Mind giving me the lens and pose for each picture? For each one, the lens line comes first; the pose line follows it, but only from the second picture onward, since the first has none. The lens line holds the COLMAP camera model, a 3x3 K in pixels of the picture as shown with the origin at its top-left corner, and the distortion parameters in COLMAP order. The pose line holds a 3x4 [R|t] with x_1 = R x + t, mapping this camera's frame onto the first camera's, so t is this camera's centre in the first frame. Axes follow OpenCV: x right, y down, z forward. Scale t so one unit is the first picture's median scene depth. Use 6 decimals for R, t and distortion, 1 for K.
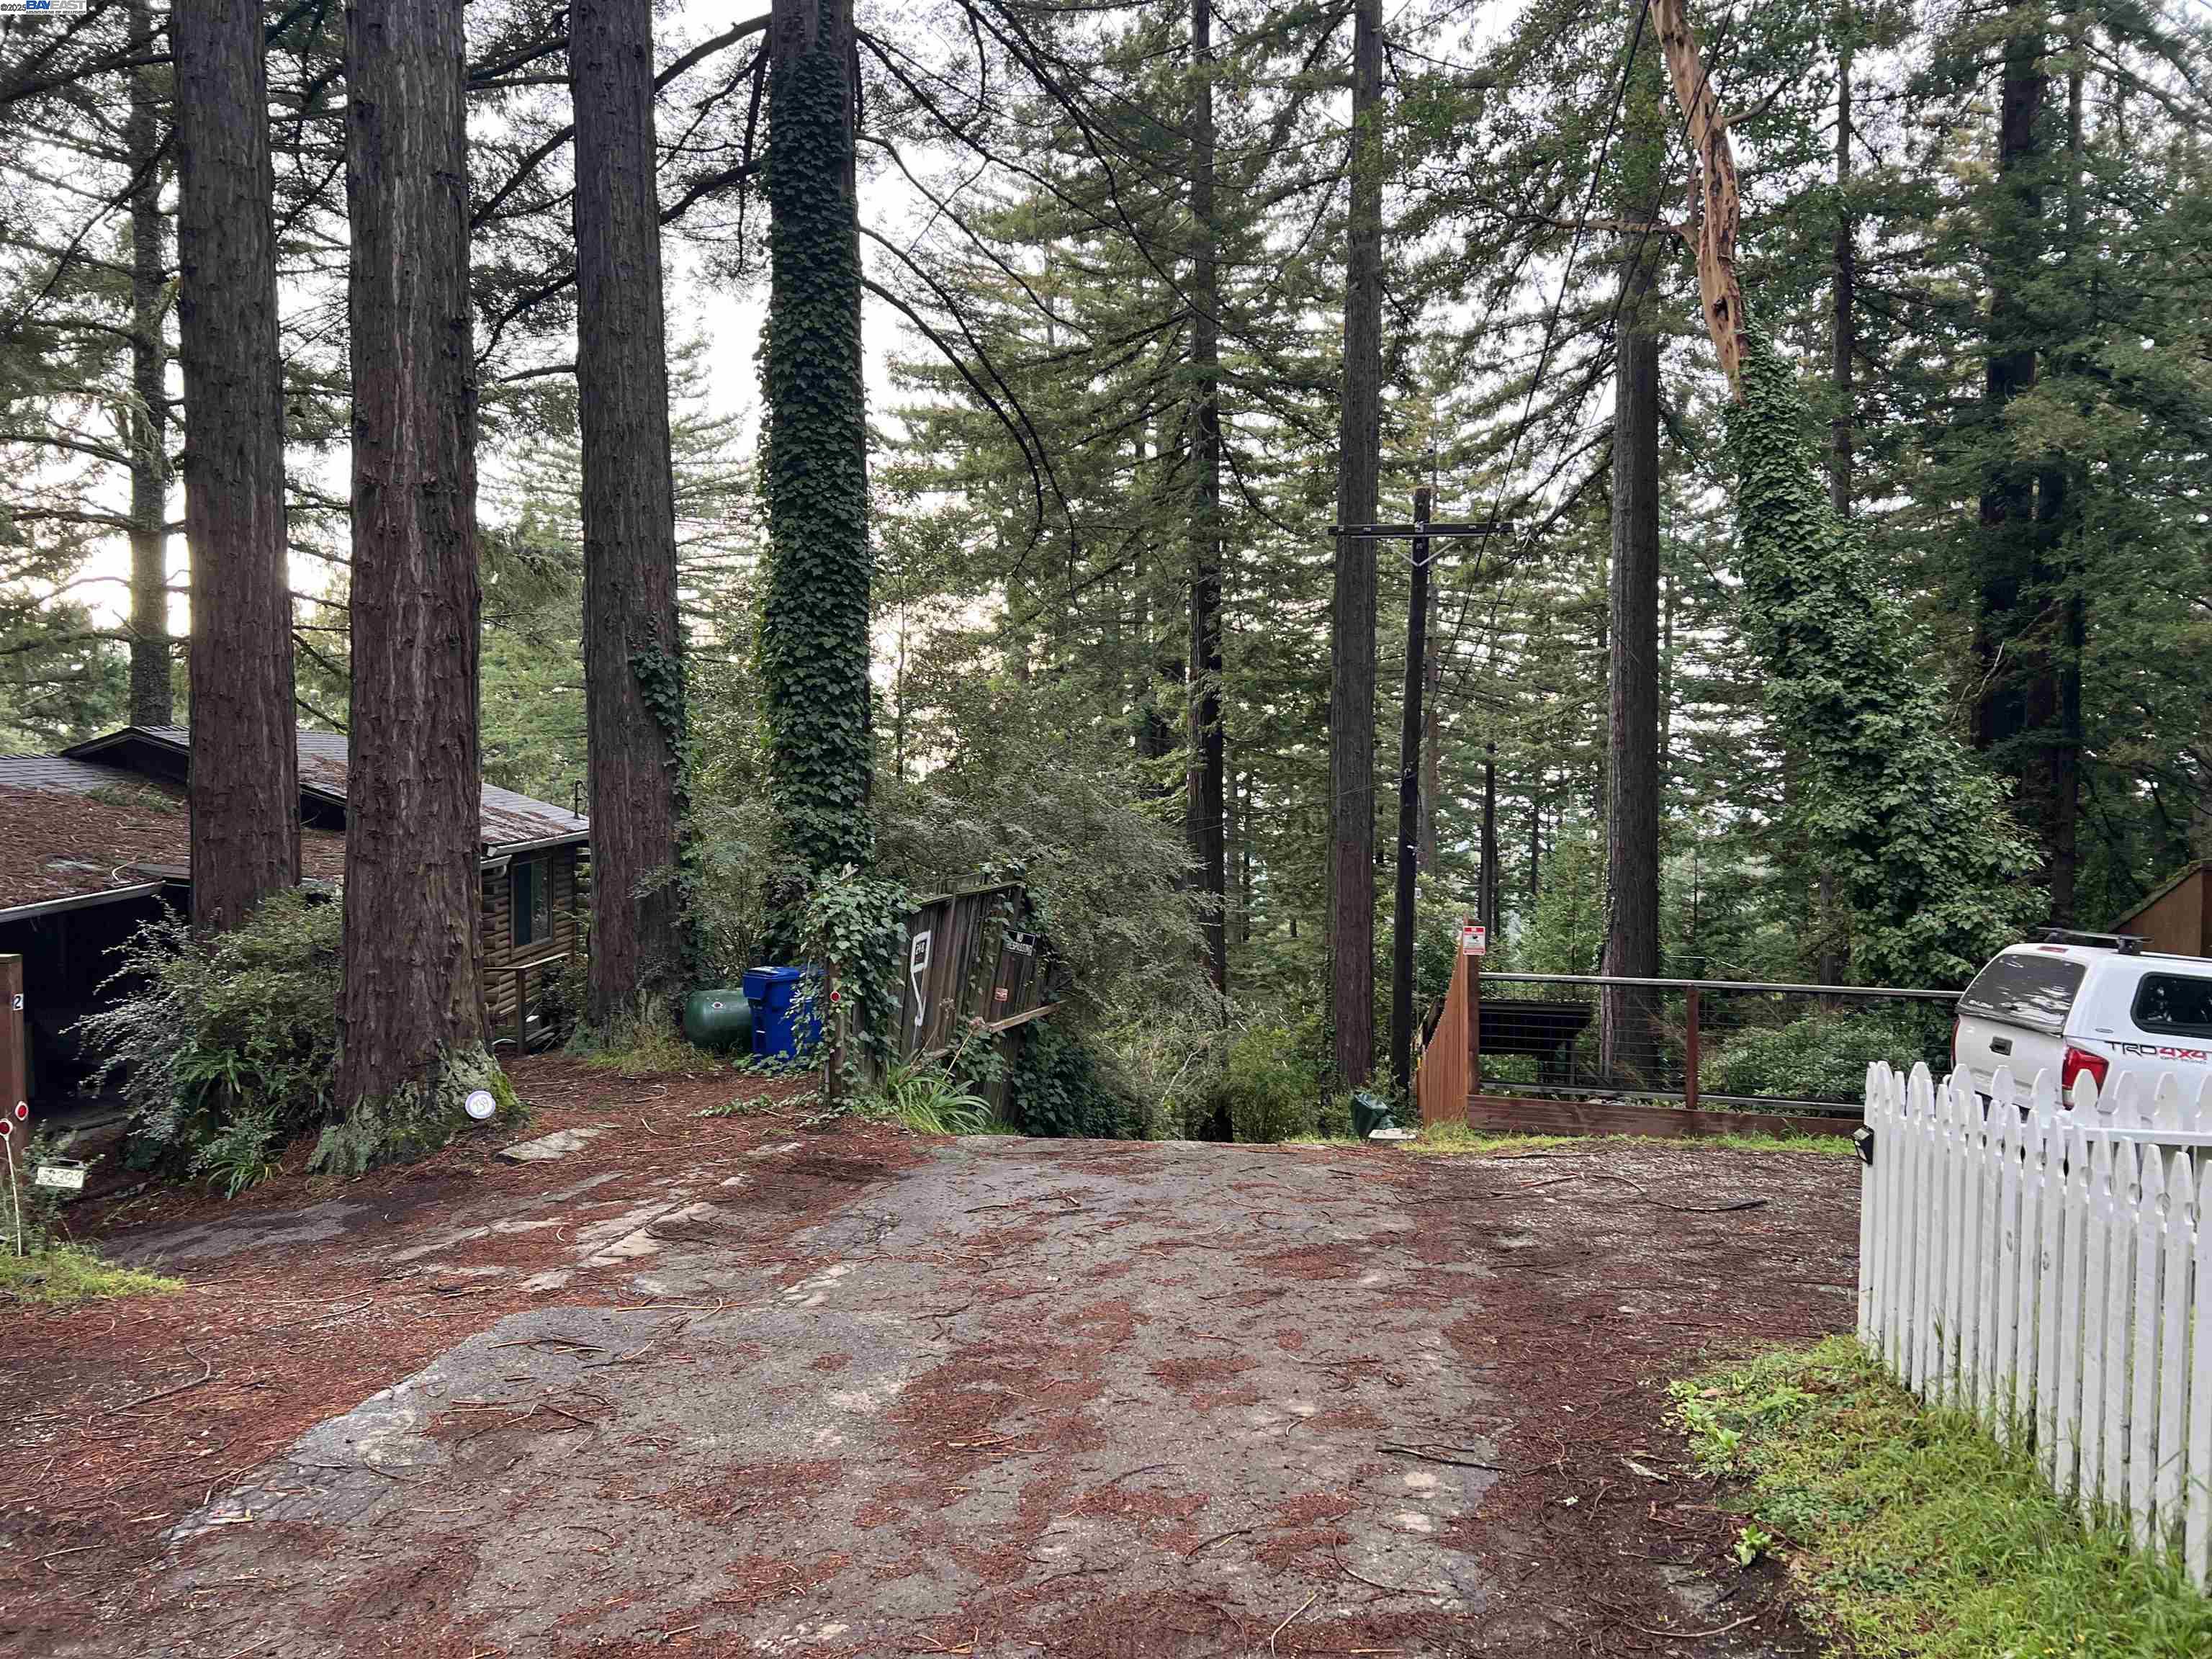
lens RADIAL K [[1655.1, 0, 1101.9], [0, 1655.1, 809.7], [0, 0, 1]] dist [0.056072, -0.065306]
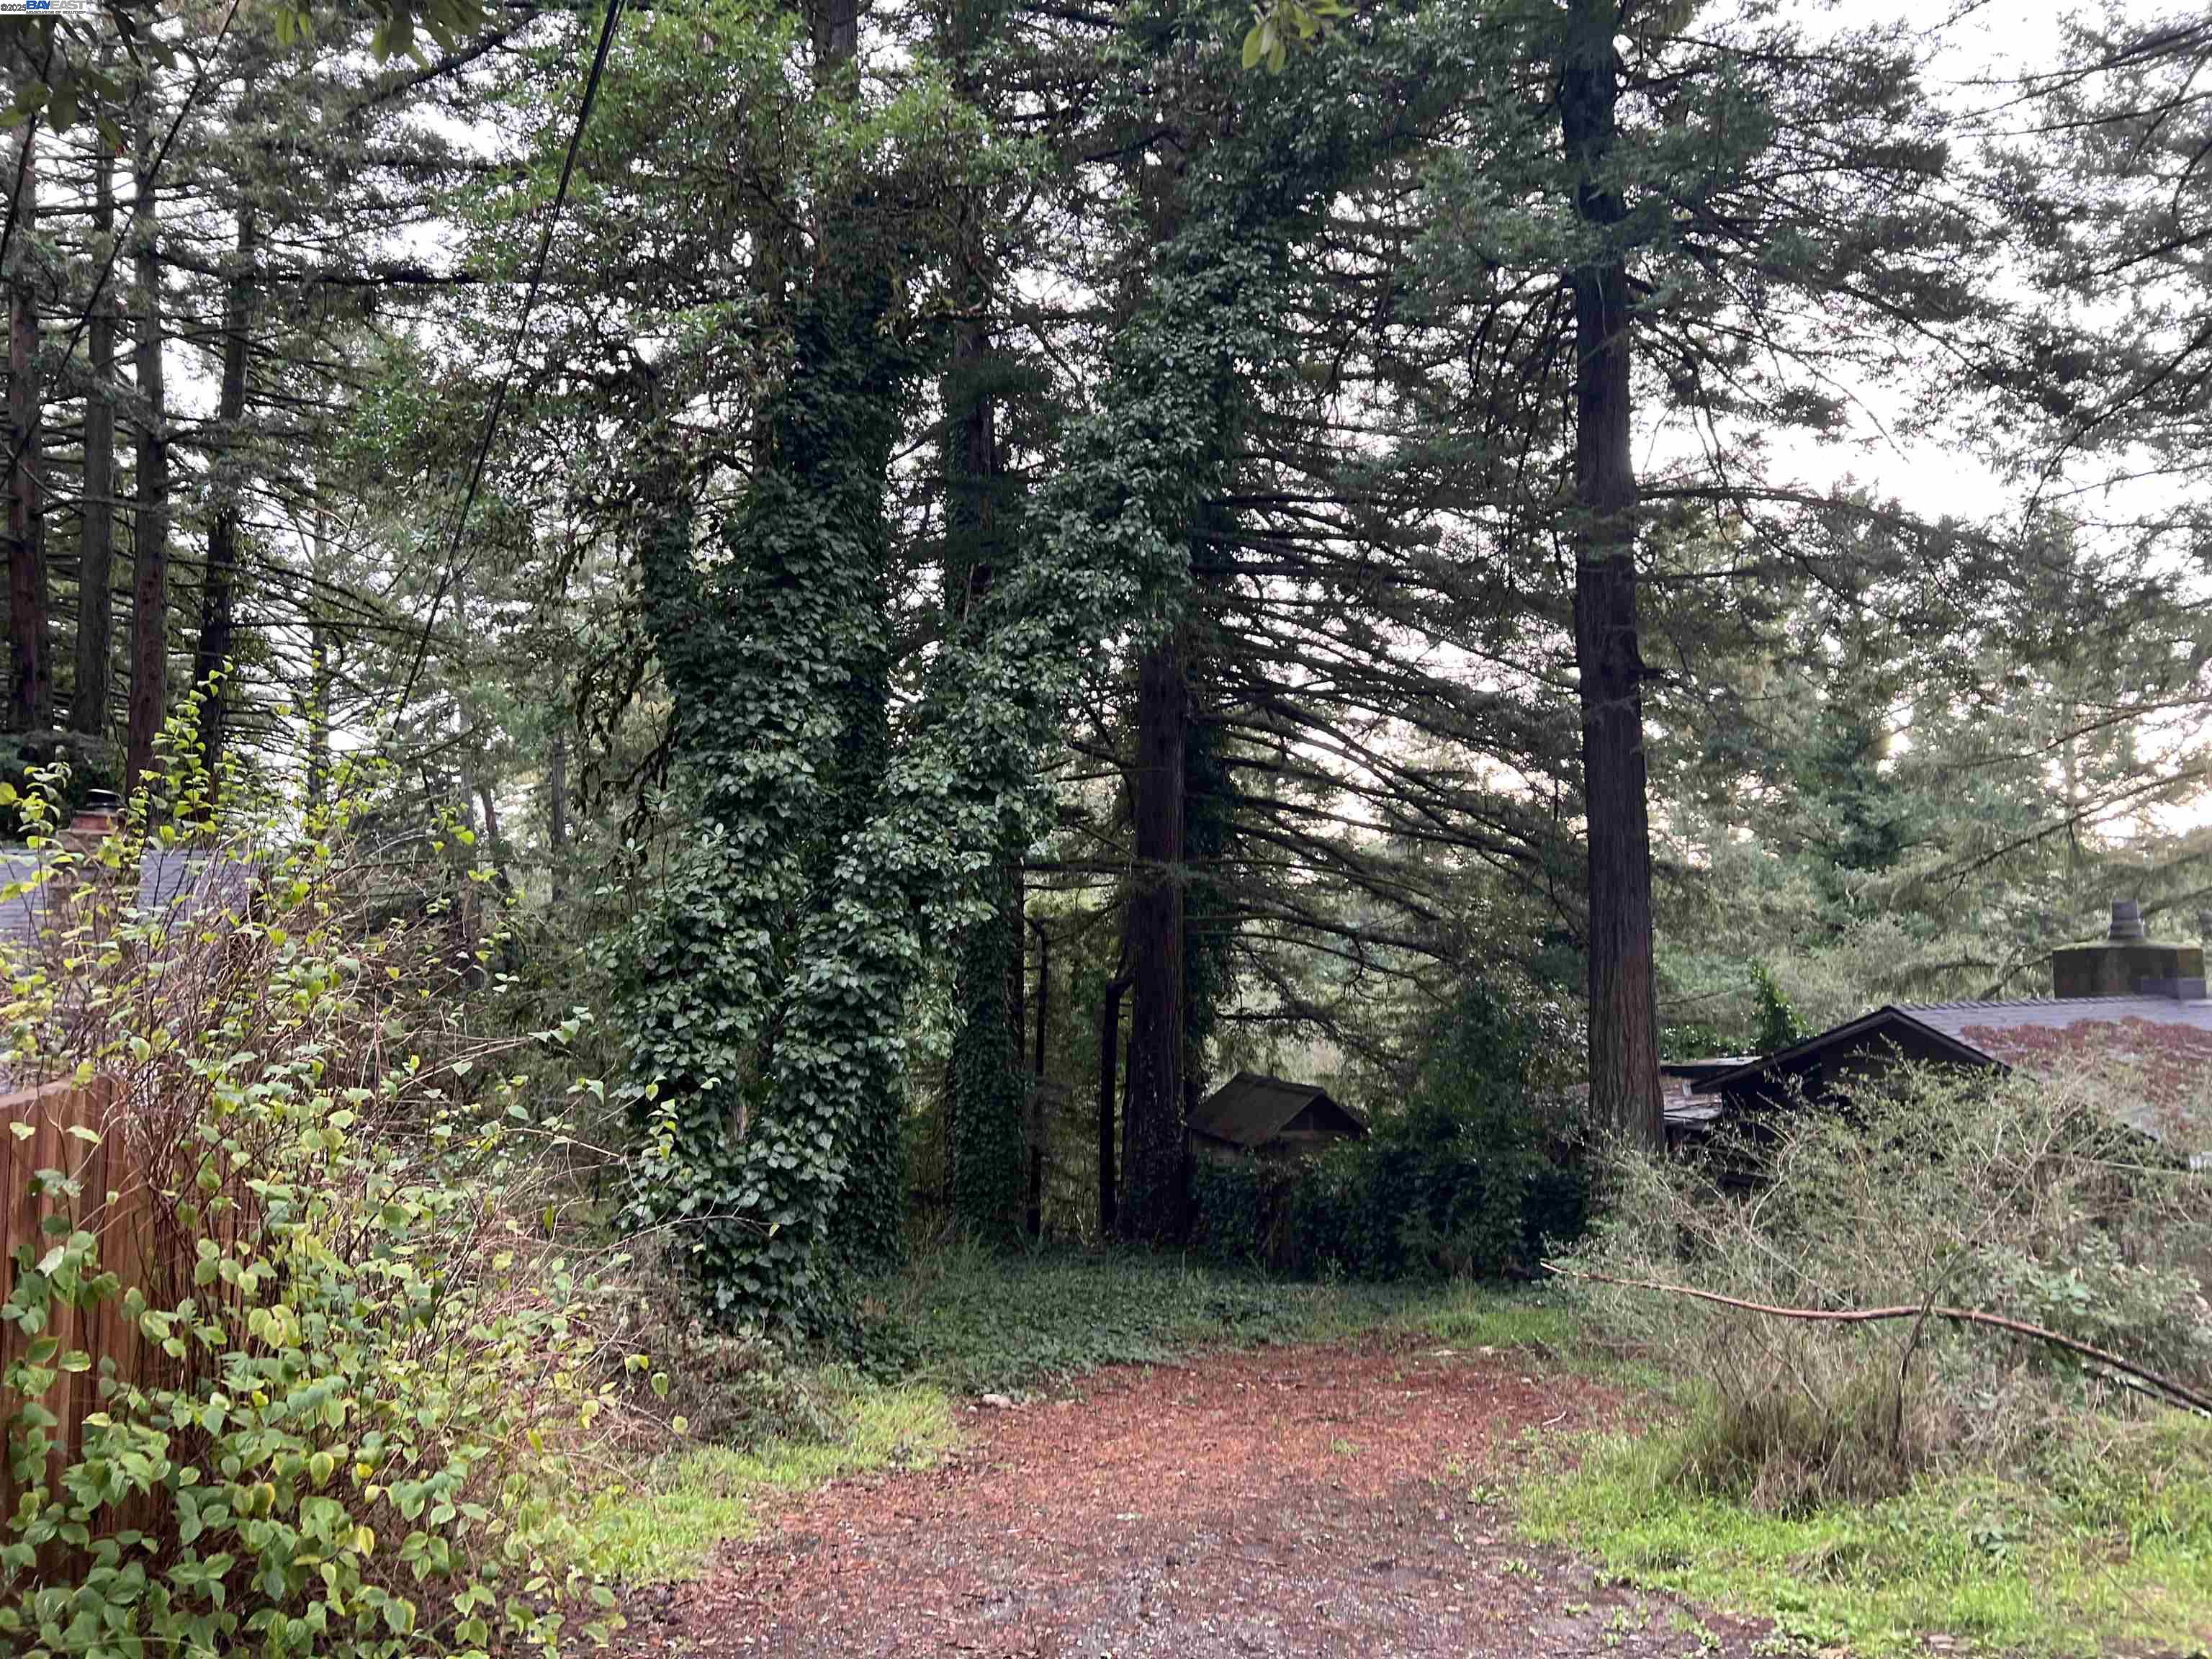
lens RADIAL K [[1655.1, 0, 1111.2], [0, 1655.1, 809.1], [0, 0, 1]] dist [0.056072, -0.065306]
pose [[0.472364, -0.077159, -0.878020, -0.023121], [-0.027577, 0.994379, -0.102221, -0.015810], [0.880972, 0.072499, 0.467581, -0.325411]]
